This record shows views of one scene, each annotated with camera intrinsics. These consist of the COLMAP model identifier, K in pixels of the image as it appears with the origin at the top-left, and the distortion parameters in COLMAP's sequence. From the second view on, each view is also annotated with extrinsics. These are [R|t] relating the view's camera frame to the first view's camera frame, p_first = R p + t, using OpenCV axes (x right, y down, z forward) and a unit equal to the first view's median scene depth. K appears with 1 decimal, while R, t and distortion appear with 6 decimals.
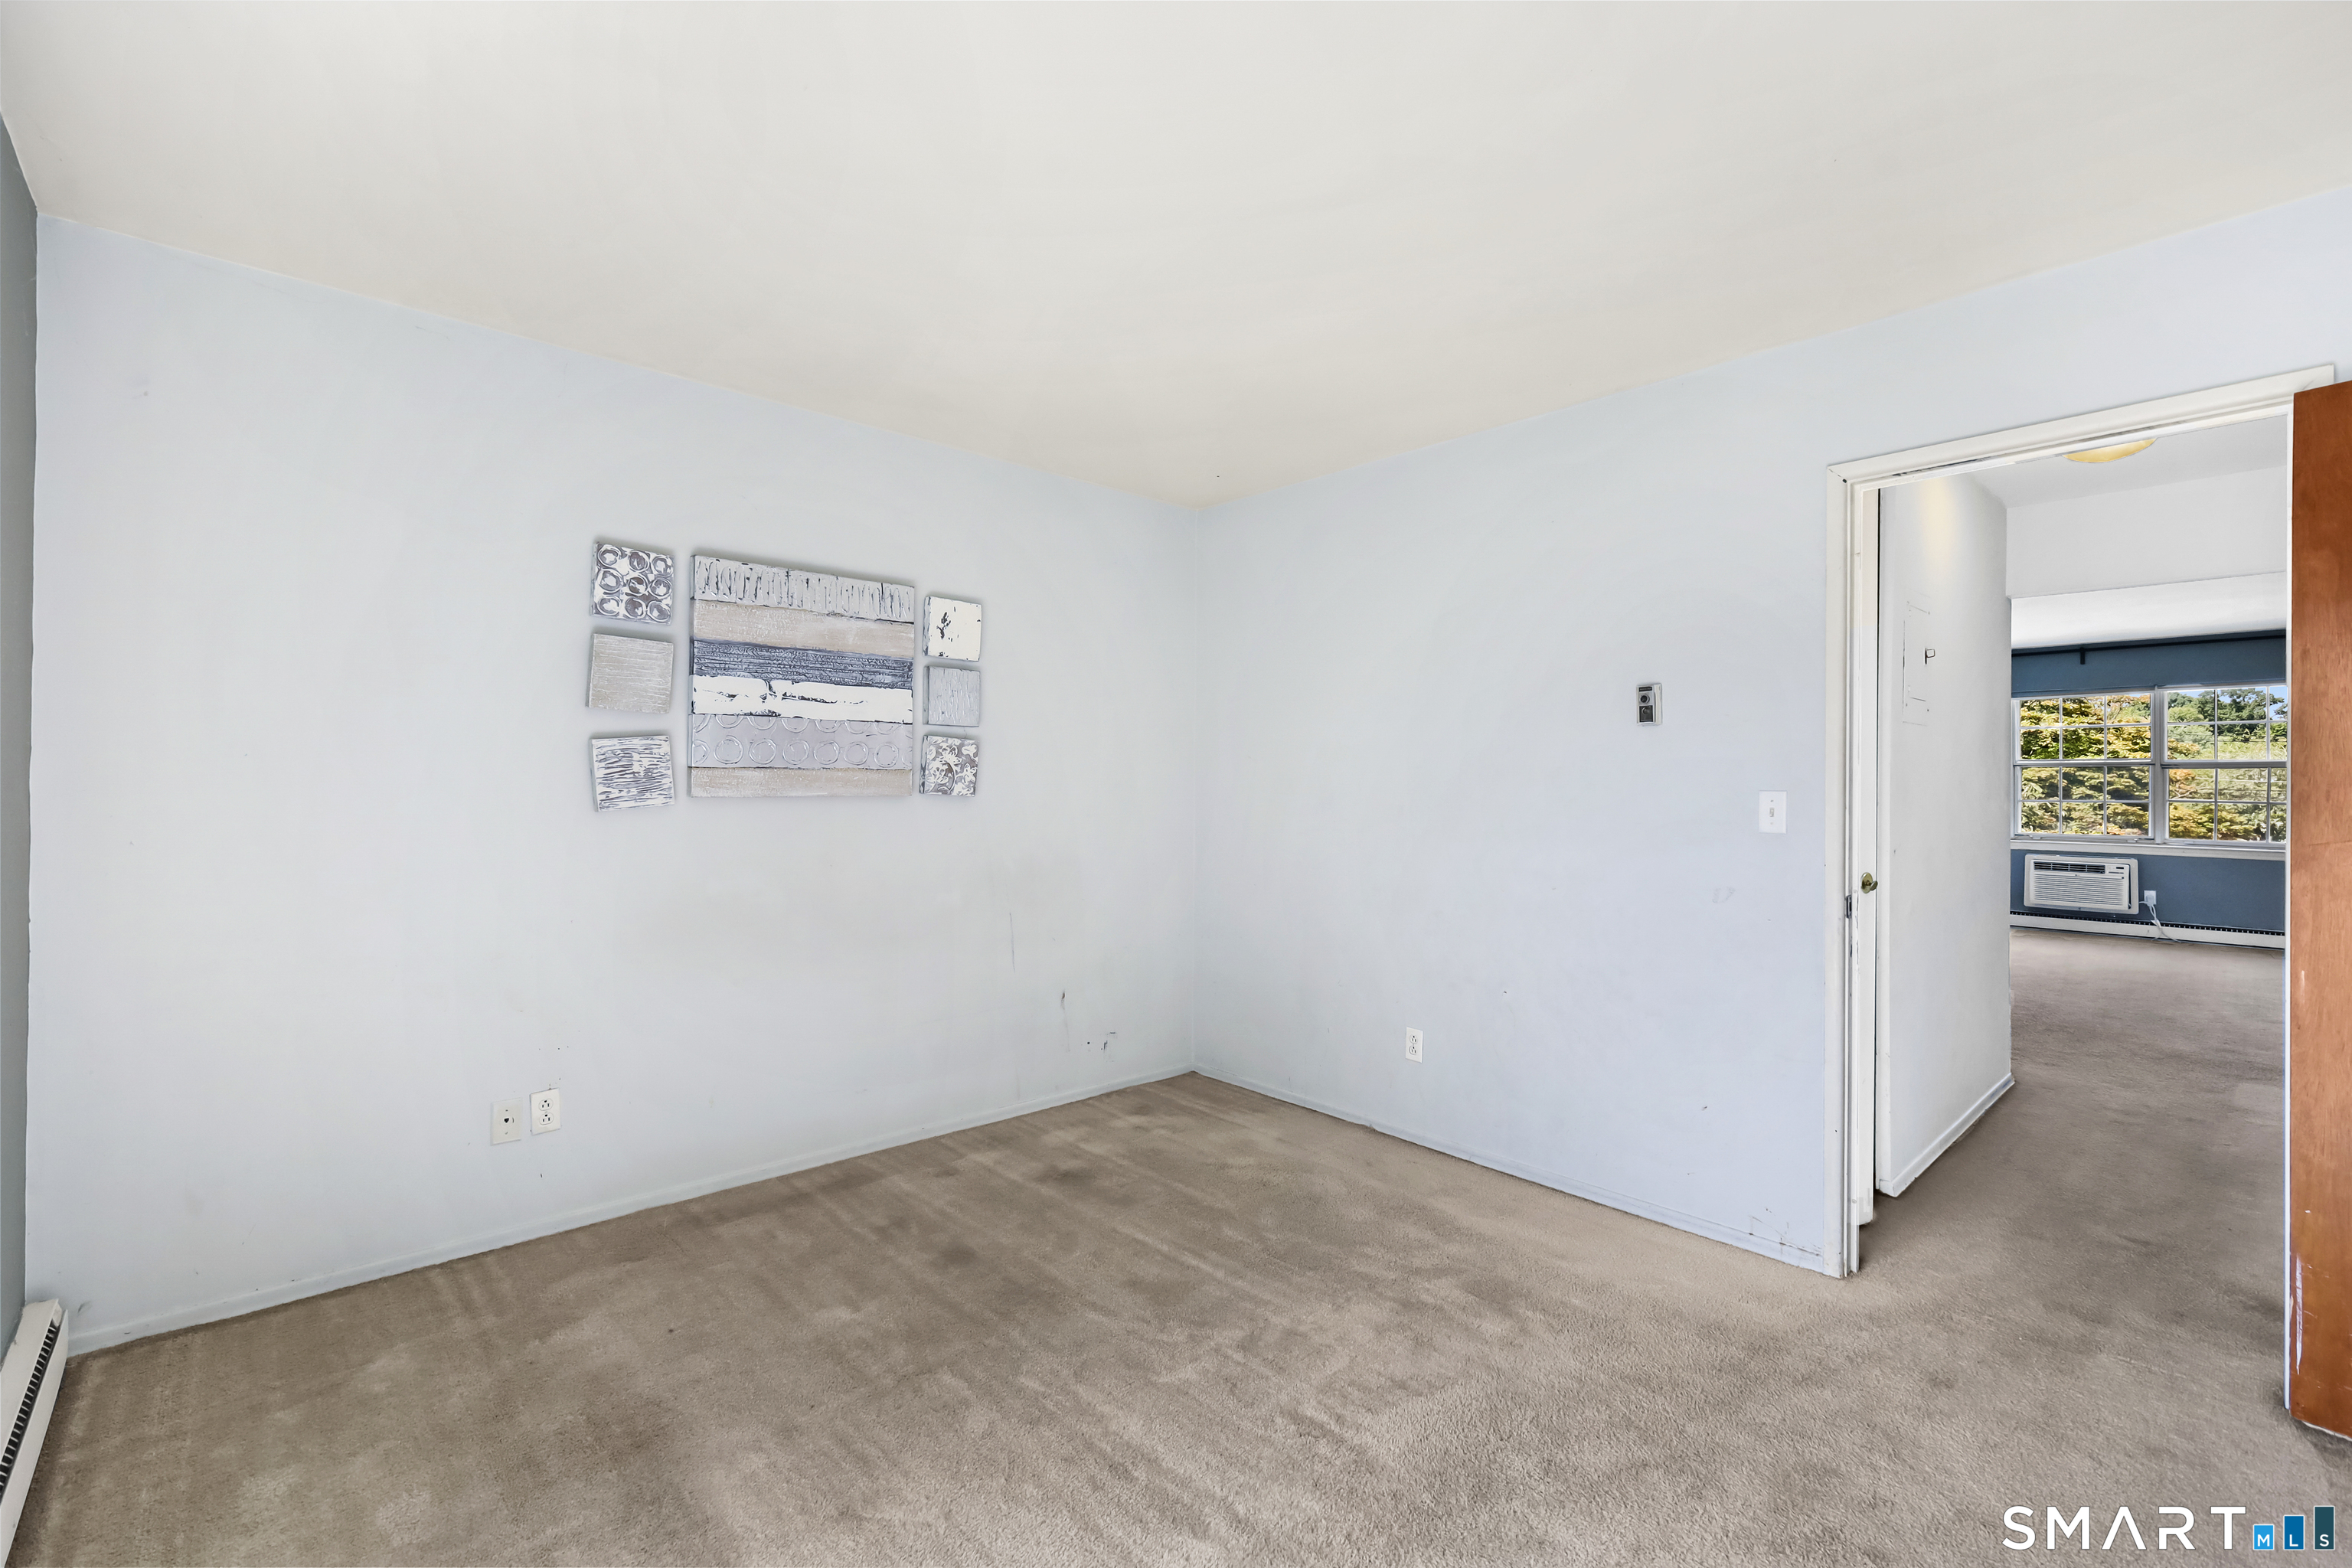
lens RADIAL K [[1018.3, 0, 1175.9], [0, 1018.3, 777.7], [0, 0, 1]] dist [0.003063, 0.000140]
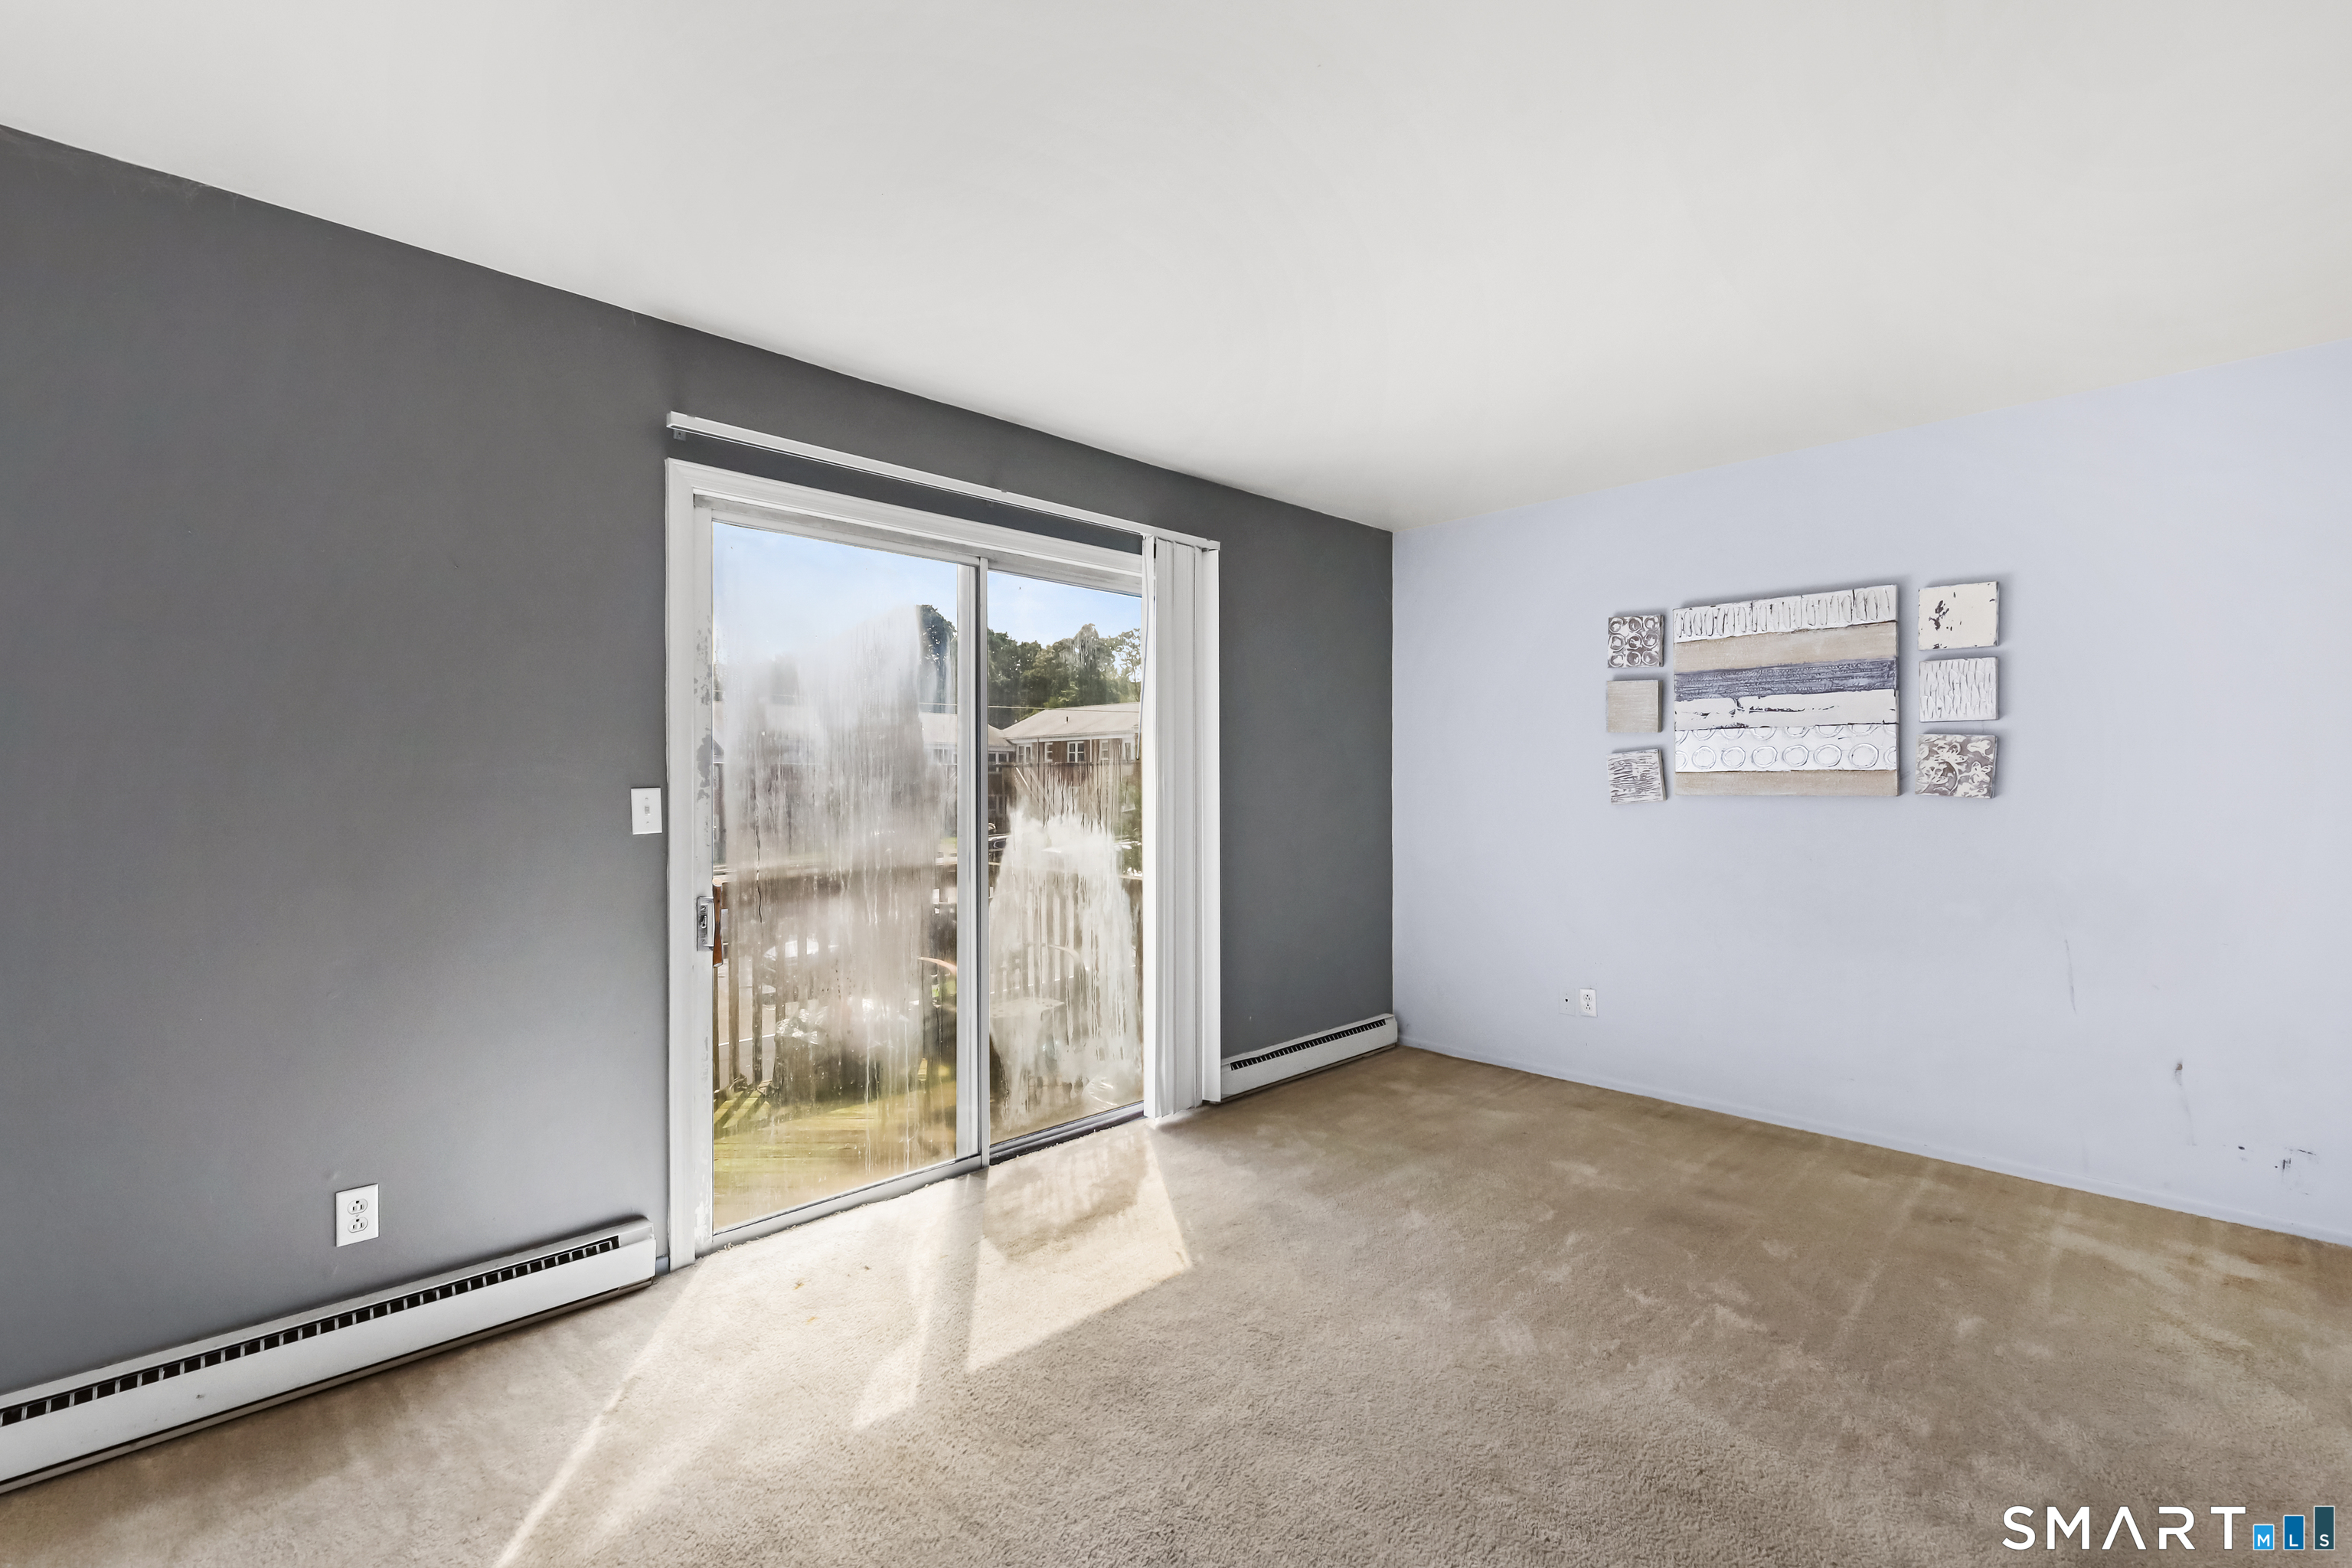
lens RADIAL K [[1018.3, 0, 1175.9], [0, 1018.3, 777.7], [0, 0, 1]] dist [0.003063, 0.000140]
pose [[0.043872, -0.011559, -0.998970, 0.758689], [0.004480, 0.999925, -0.011373, 0.008381], [0.999027, -0.003977, 0.043921, 0.287907]]
